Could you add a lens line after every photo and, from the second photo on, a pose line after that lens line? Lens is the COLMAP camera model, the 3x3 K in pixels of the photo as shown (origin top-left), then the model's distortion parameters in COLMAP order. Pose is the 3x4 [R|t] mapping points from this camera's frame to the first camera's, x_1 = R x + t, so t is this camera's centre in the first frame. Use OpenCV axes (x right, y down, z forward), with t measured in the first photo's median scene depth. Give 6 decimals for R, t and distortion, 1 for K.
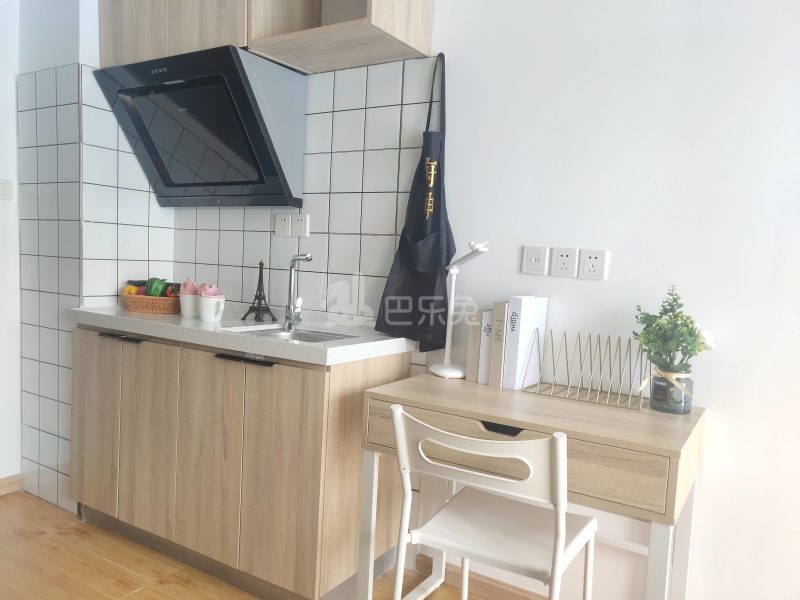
lens RADIAL K [[620.1, 0, 399.9], [0, 620.1, 303.8], [0, 0, 1]] dist [-0.006938, 0.036133]
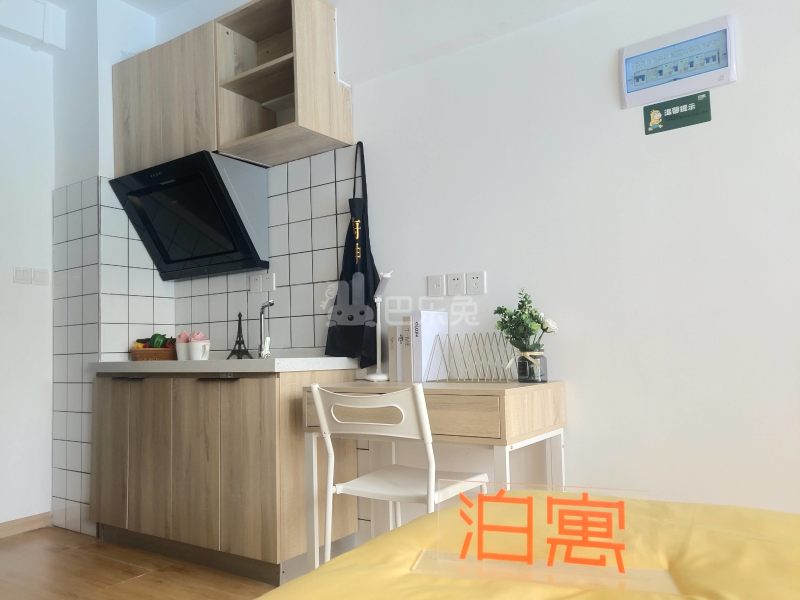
lens RADIAL K [[620.1, 0, 399.9], [0, 620.1, 303.8], [0, 0, 1]] dist [-0.006938, 0.036133]
pose [[0.996009, -0.079977, -0.039612, 0.160729], [0.073090, 0.985638, -0.152235, 0.135586], [0.051218, 0.148732, 0.987550, -0.239970]]
